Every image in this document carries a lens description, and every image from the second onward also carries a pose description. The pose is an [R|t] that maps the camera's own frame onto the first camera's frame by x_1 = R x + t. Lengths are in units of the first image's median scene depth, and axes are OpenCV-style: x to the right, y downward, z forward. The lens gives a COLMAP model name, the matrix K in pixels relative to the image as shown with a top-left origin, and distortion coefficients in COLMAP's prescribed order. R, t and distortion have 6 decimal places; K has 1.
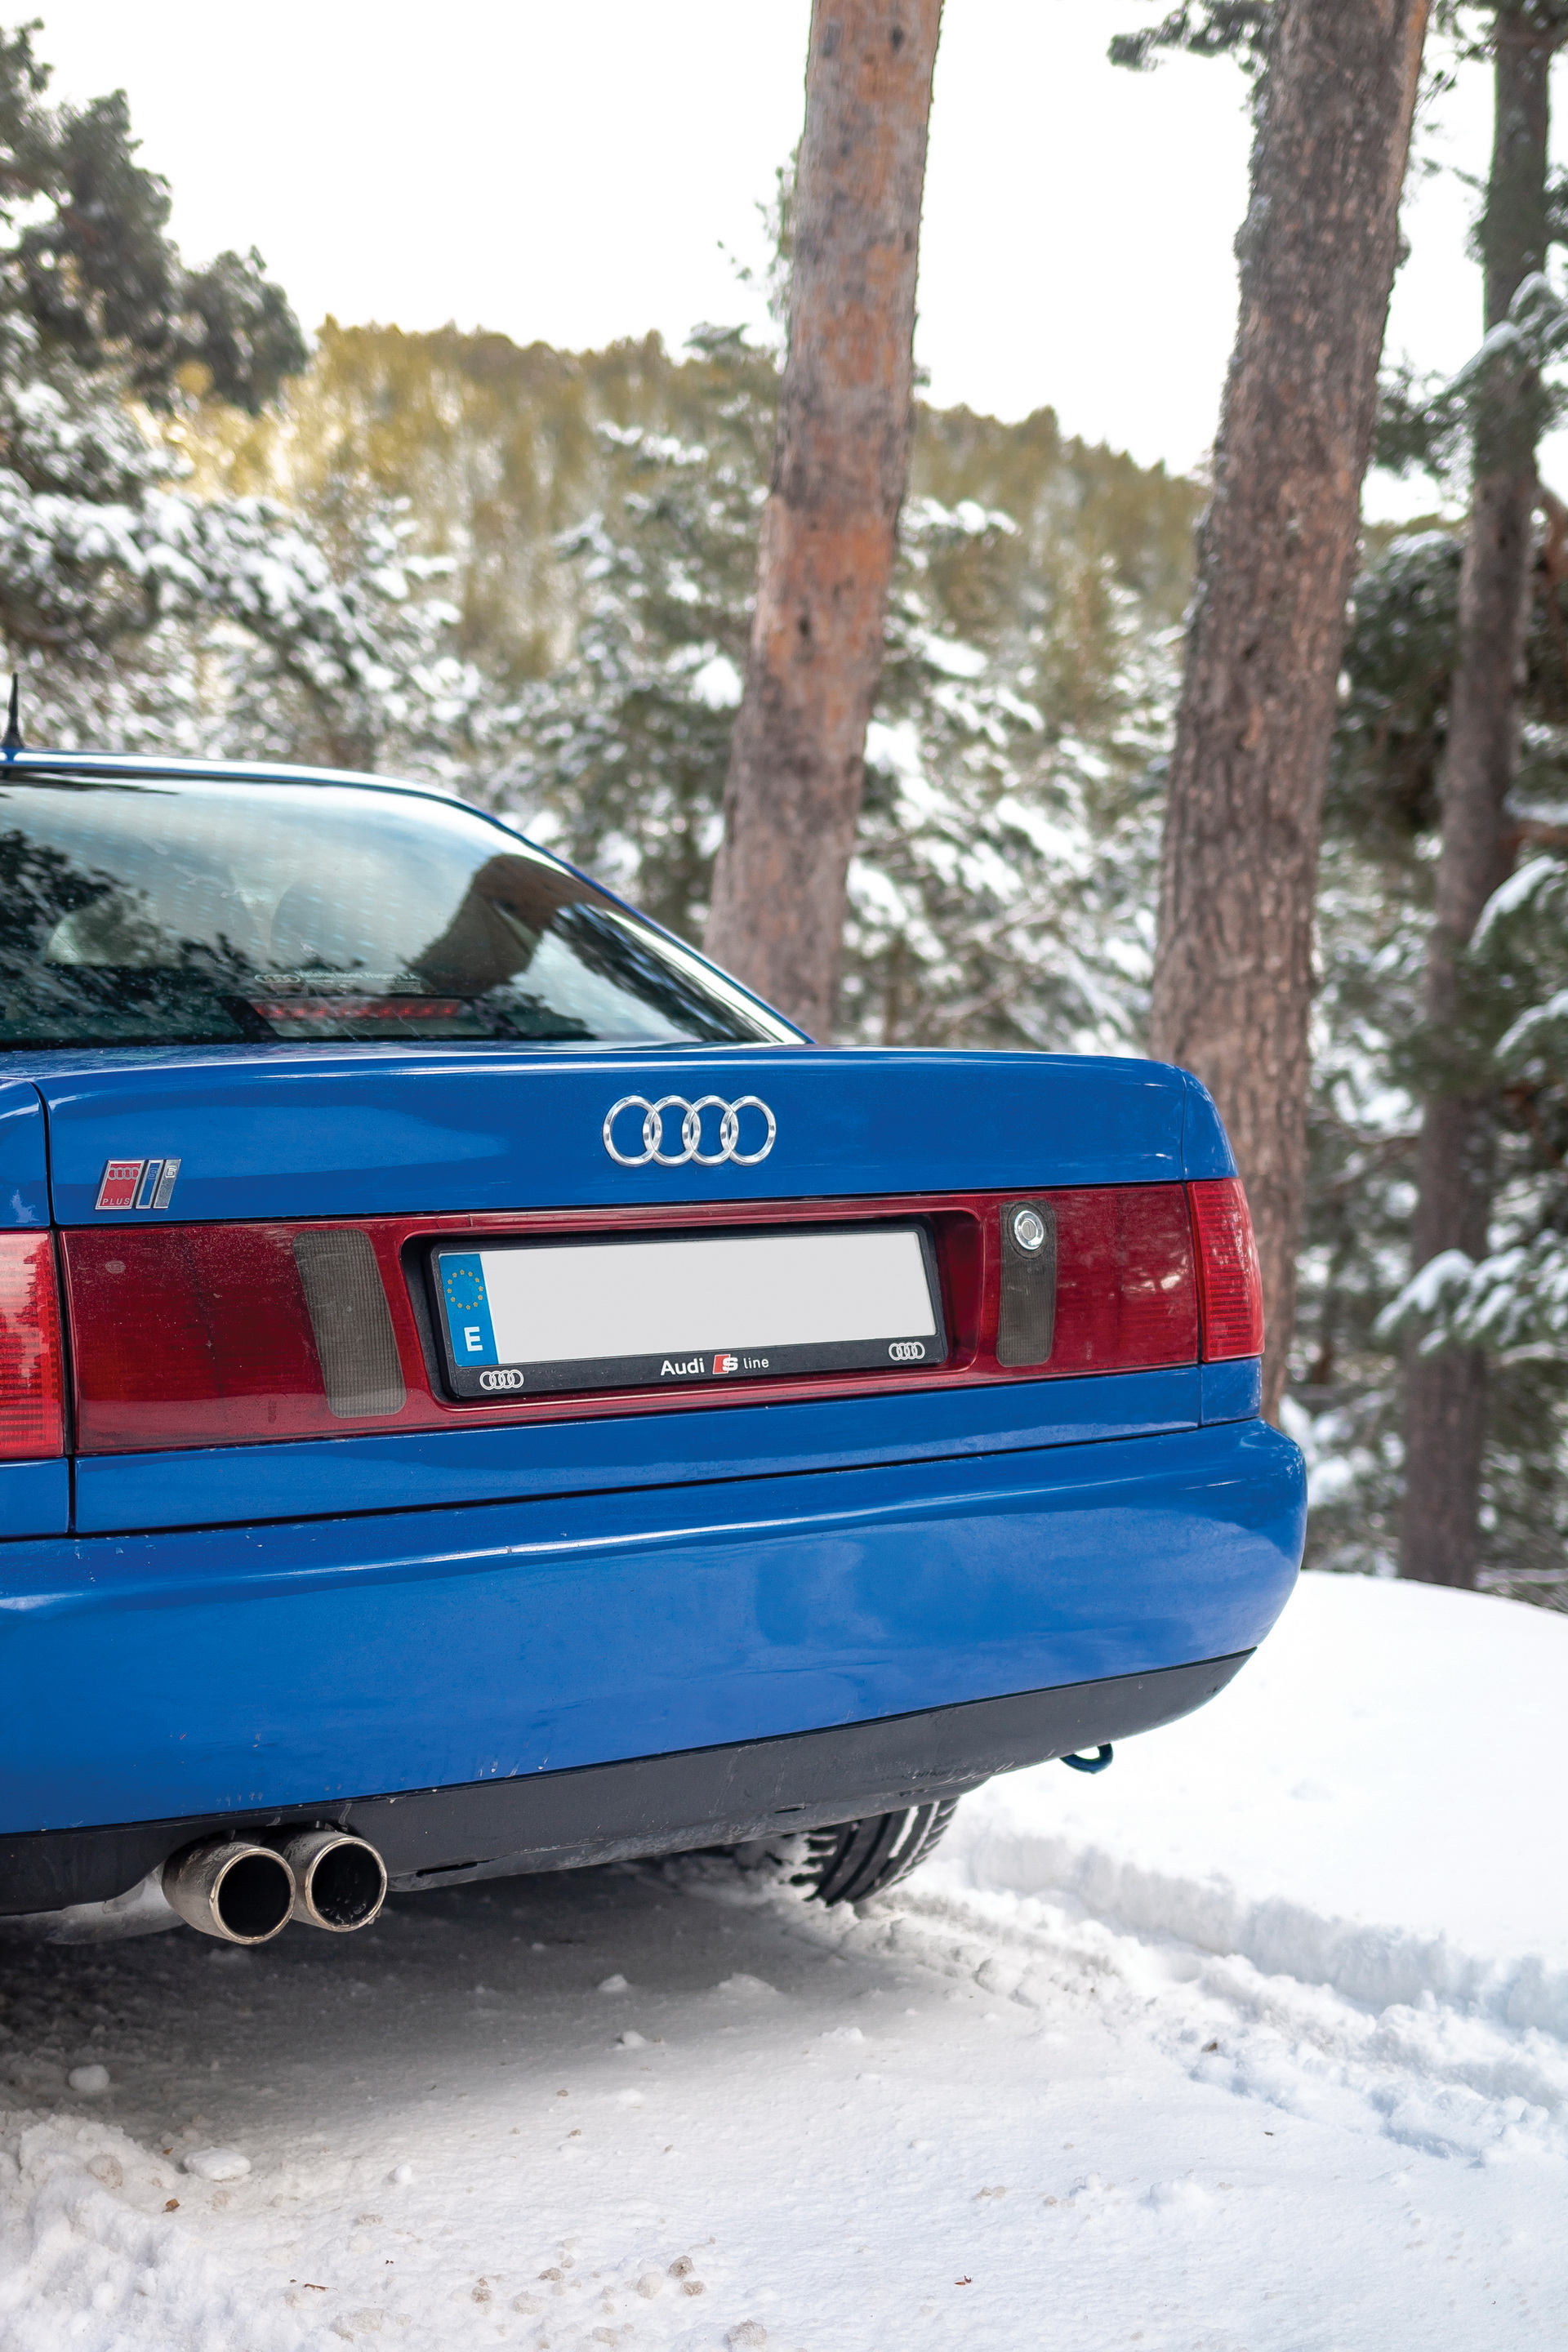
lens RADIAL K [[3690.5, 0, 784.0], [0, 3690.5, 1176.0], [0, 0, 1]] dist [-0.032260, -0.206992]
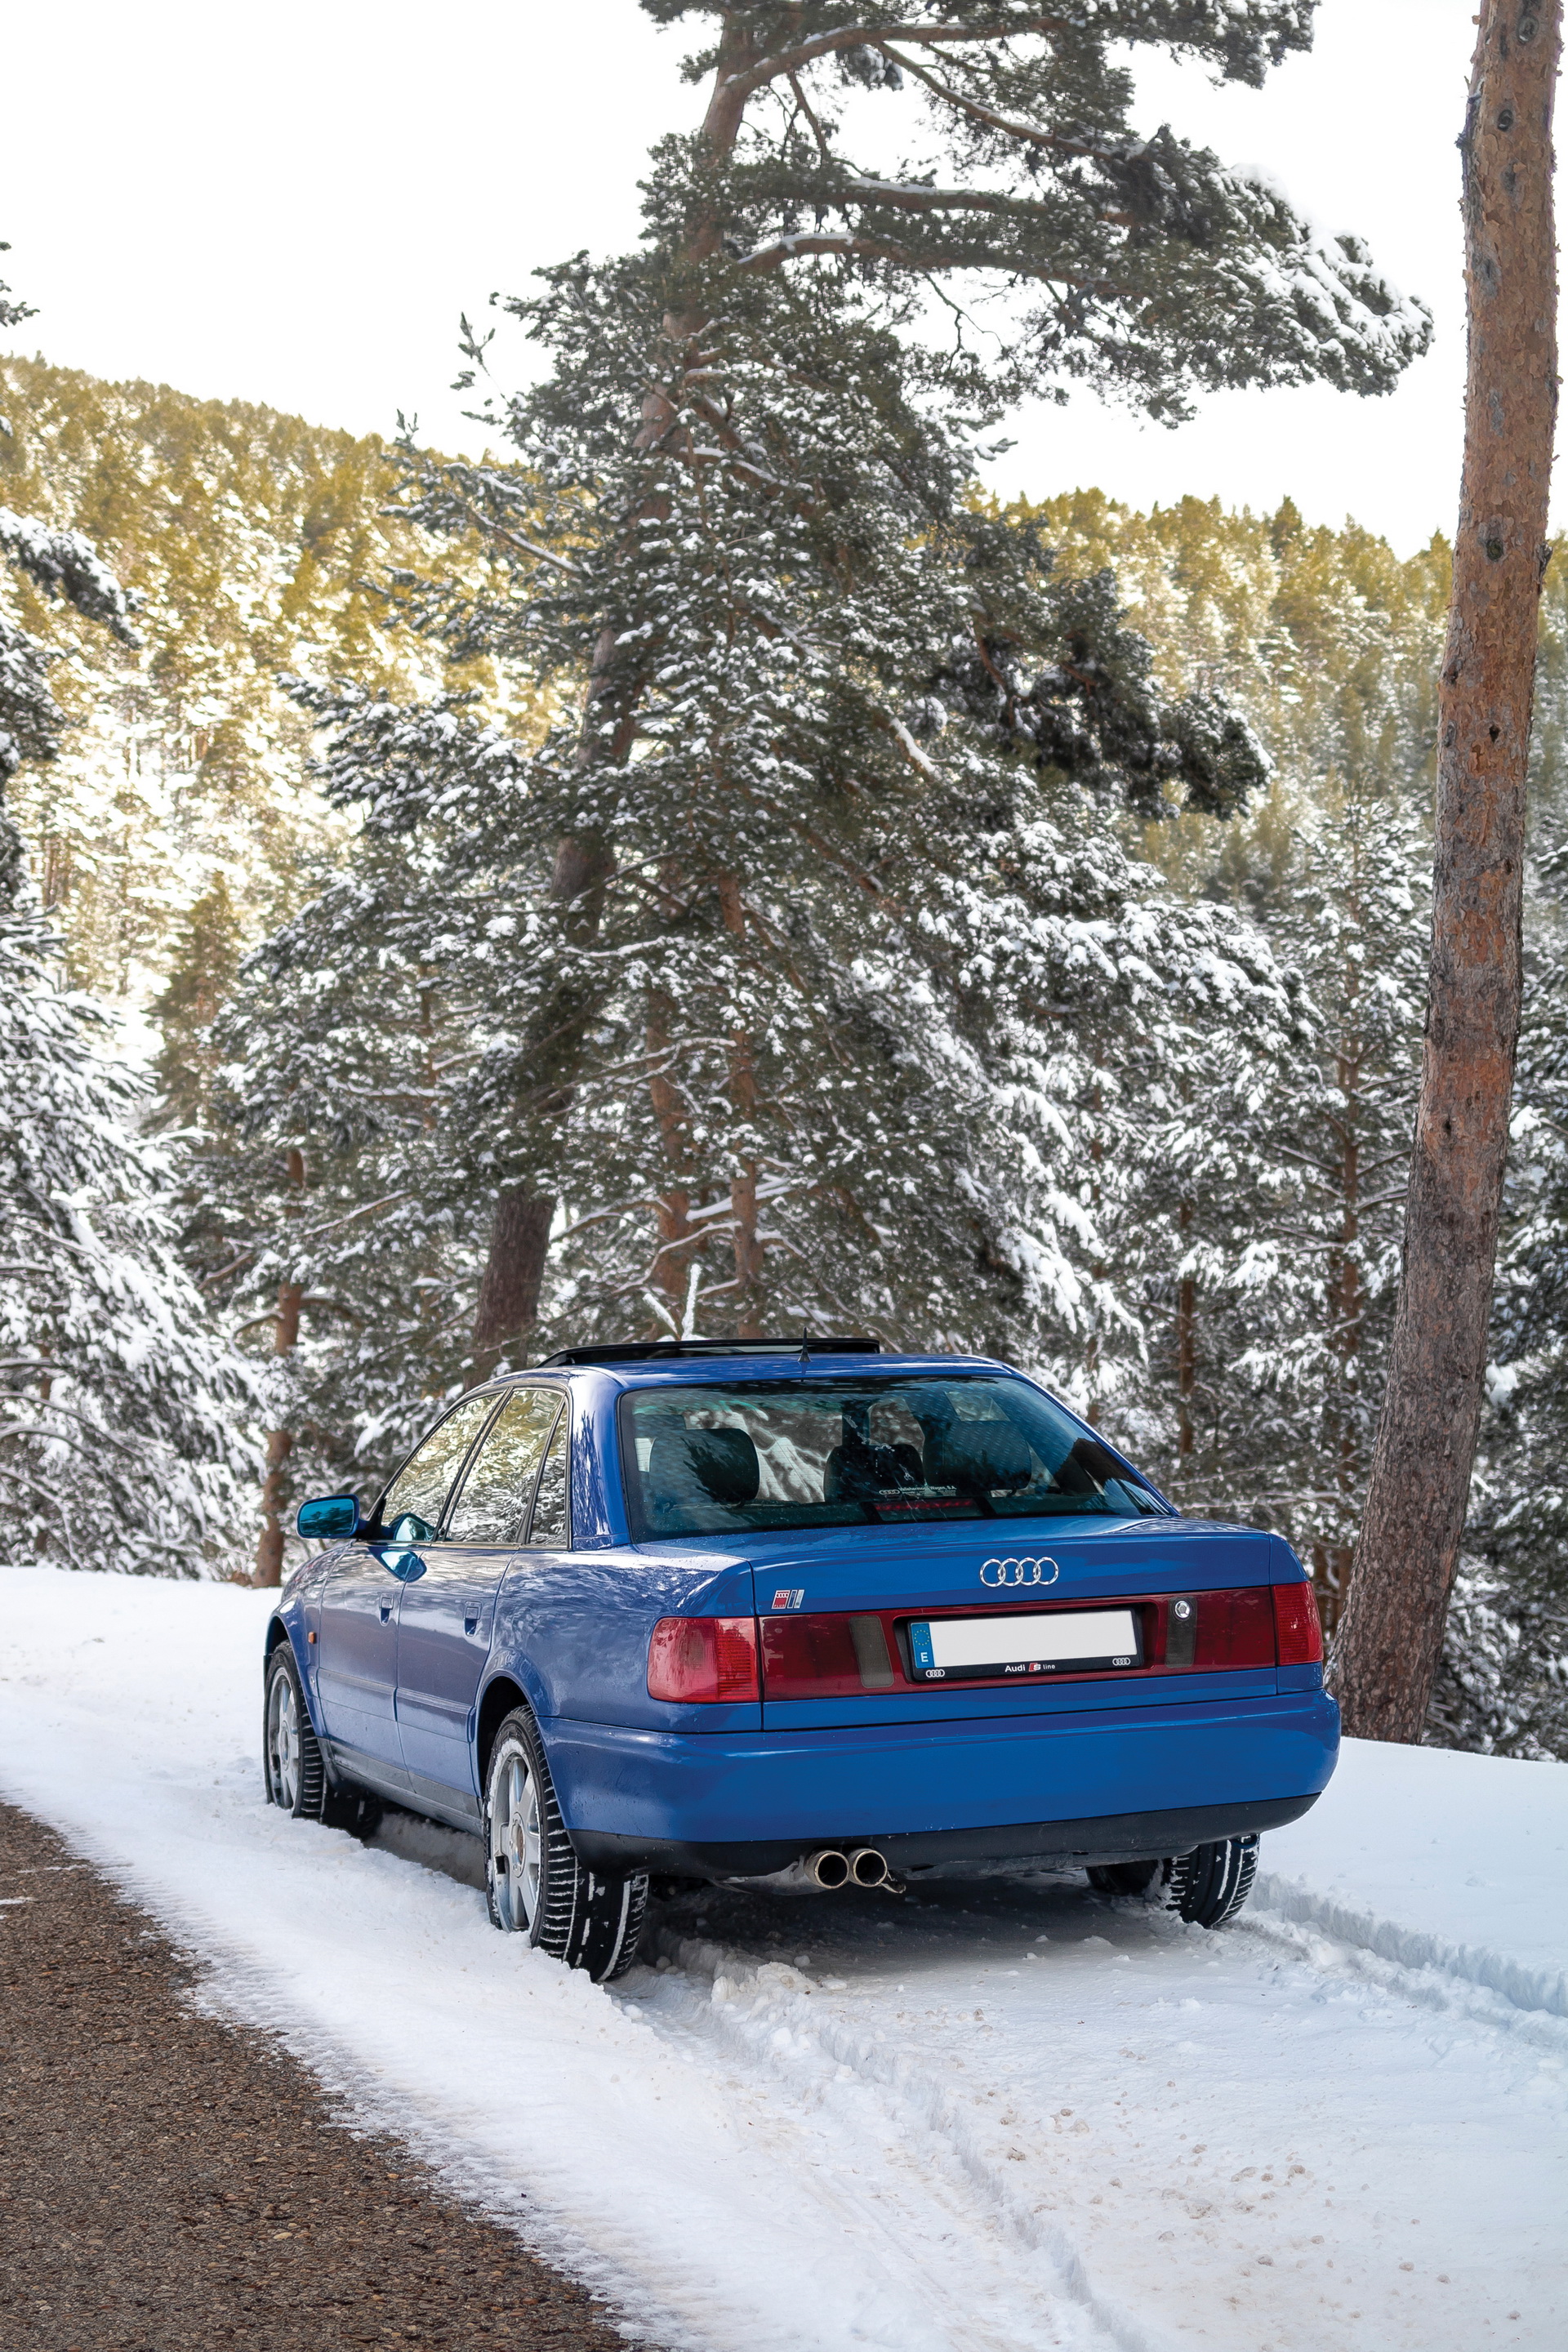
lens RADIAL K [[4550.0, 0, 784.0], [0, 4550.0, 1176.0], [0, 0, 1]] dist [0.003744, -0.418283]
pose [[0.948414, -0.017806, -0.316535, 0.597226], [0.008727, 0.999509, -0.030077, -0.140742], [0.316915, 0.025763, 0.948104, -1.460337]]
